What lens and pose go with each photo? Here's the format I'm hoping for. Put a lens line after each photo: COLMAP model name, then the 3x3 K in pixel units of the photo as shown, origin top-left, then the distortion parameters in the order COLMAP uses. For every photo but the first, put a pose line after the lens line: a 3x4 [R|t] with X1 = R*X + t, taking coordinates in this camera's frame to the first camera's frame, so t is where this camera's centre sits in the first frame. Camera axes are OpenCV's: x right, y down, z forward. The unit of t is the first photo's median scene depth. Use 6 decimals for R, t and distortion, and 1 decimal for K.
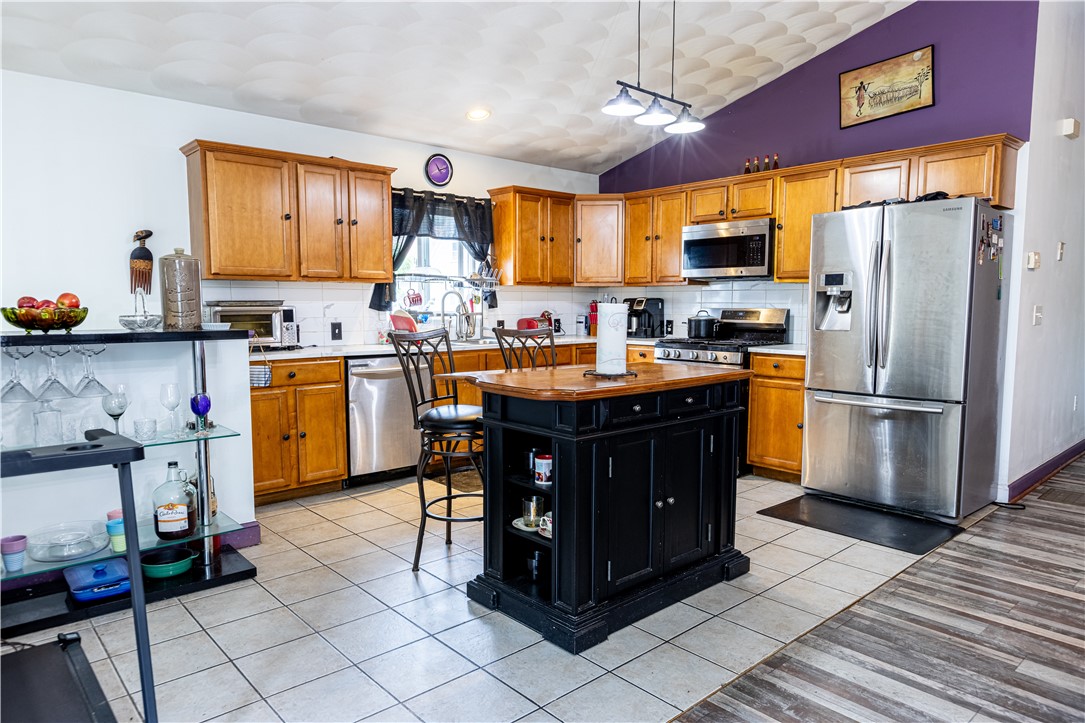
lens RADIAL K [[692.7, 0, 546.0], [0, 692.7, 369.3], [0, 0, 1]] dist [0.014493, -0.002291]
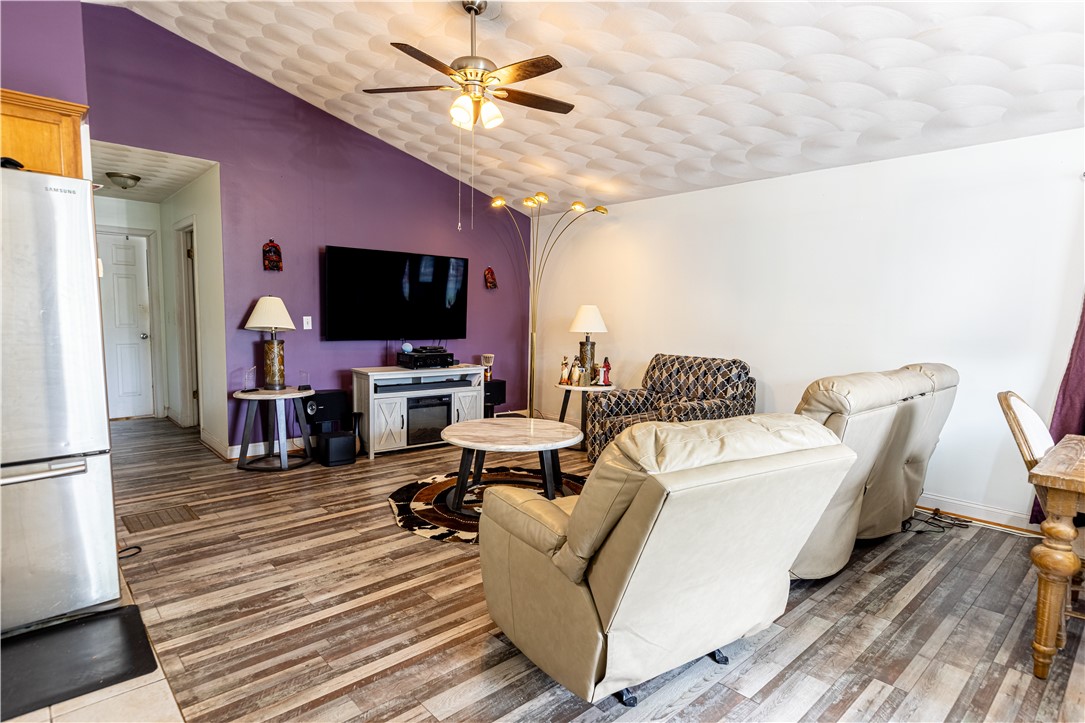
lens RADIAL K [[581.1, 0, 546.0], [0, 581.1, 372.1], [0, 0, 1]] dist [0.003067, -0.001186]
pose [[-0.016417, -0.101802, 0.994669, -0.032489], [0.080434, 0.991445, 0.102800, -0.053926], [-0.996625, 0.081693, -0.008088, 0.430748]]
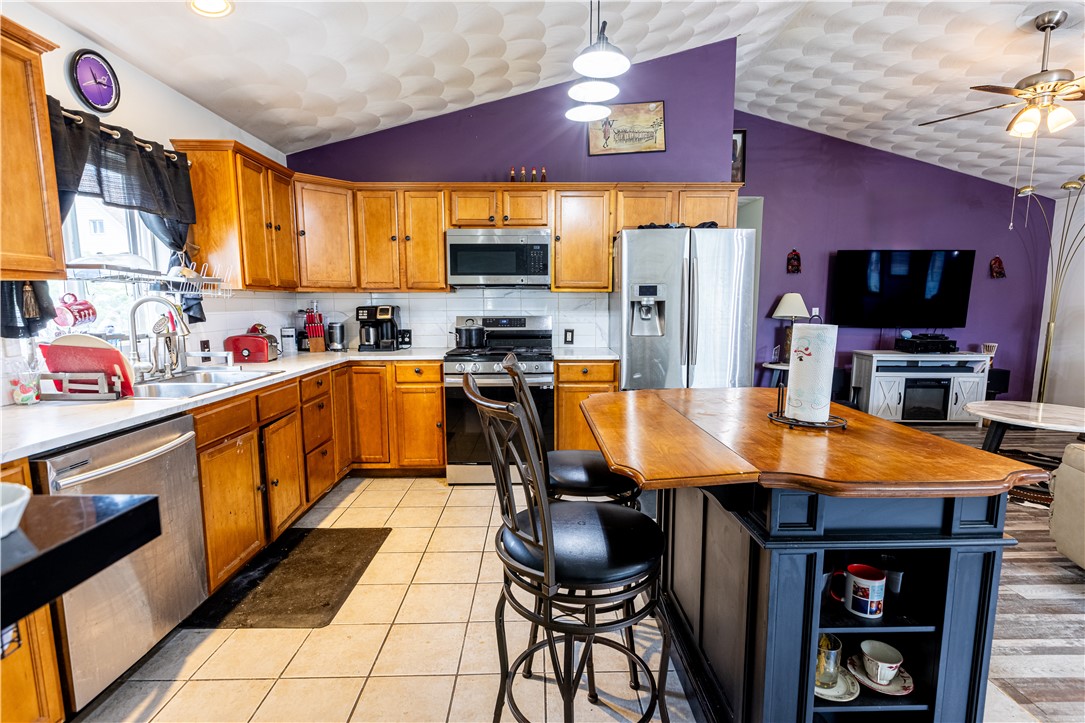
lens RADIAL K [[524.3, 0, 549.5], [0, 524.3, 370.1], [0, 0, 1]] dist [-0.000431, 0.002557]
pose [[0.648226, -0.098953, 0.754991, -0.314604], [0.076801, 0.994960, 0.064465, -0.064311], [-0.757565, 0.016196, 0.652559, 0.537275]]
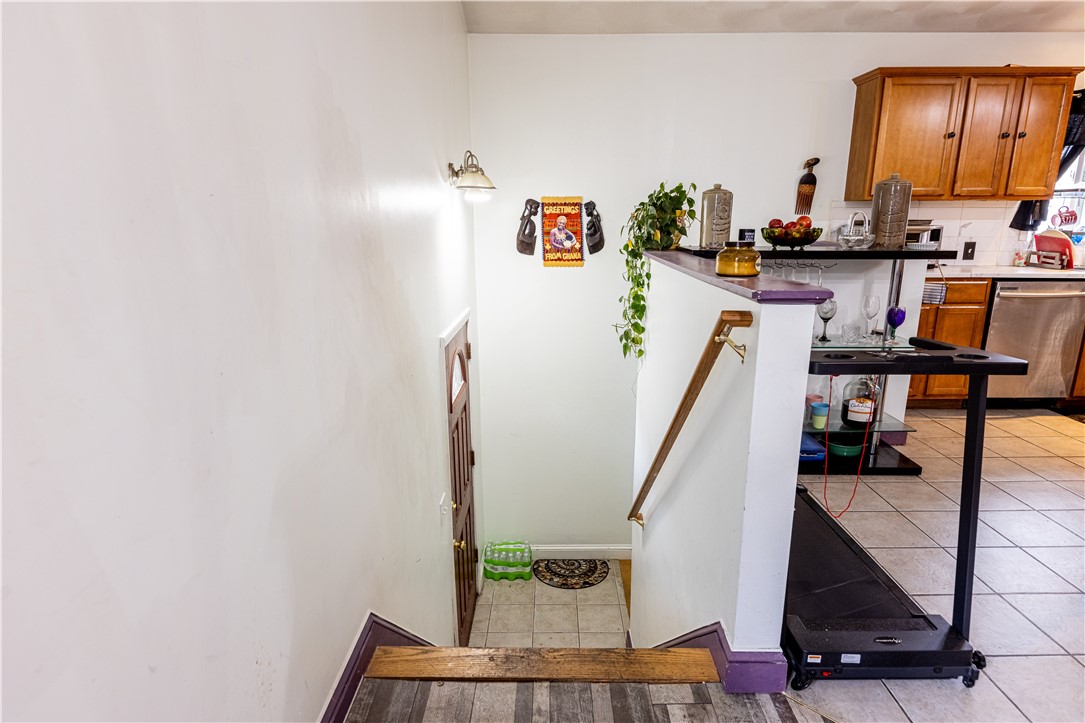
lens RADIAL K [[626.0, 0, 550.0], [0, 626.0, 370.5], [0, 0, 1]] dist [0.002046, 0.000582]
pose [[0.755788, 0.155132, -0.636175, -0.174816], [-0.062142, 0.984139, 0.166157, 0.001986], [0.651861, -0.086046, 0.753441, -0.092293]]
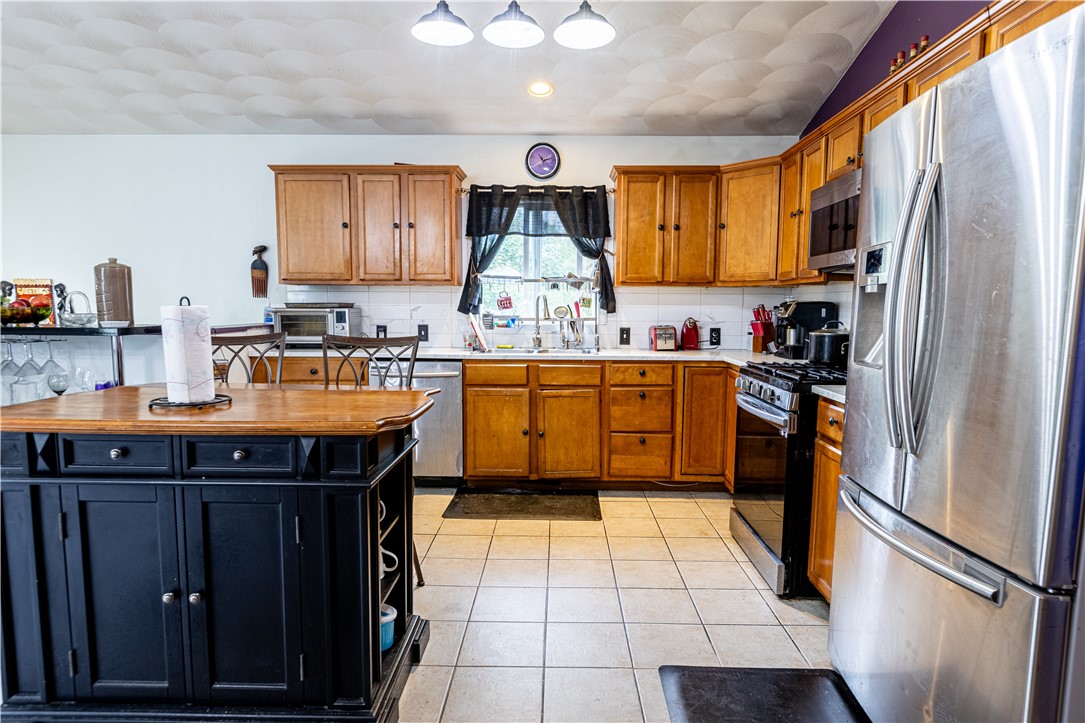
lens RADIAL K [[626.0, 0, 546.0], [0, 626.0, 372.2], [0, 0, 1]] dist [0.002046, 0.000582]
pose [[0.727073, 0.079223, -0.681974, 0.520554], [-0.073142, 0.996605, 0.037794, -0.049975], [0.682653, 0.022402, 0.730399, 0.491739]]
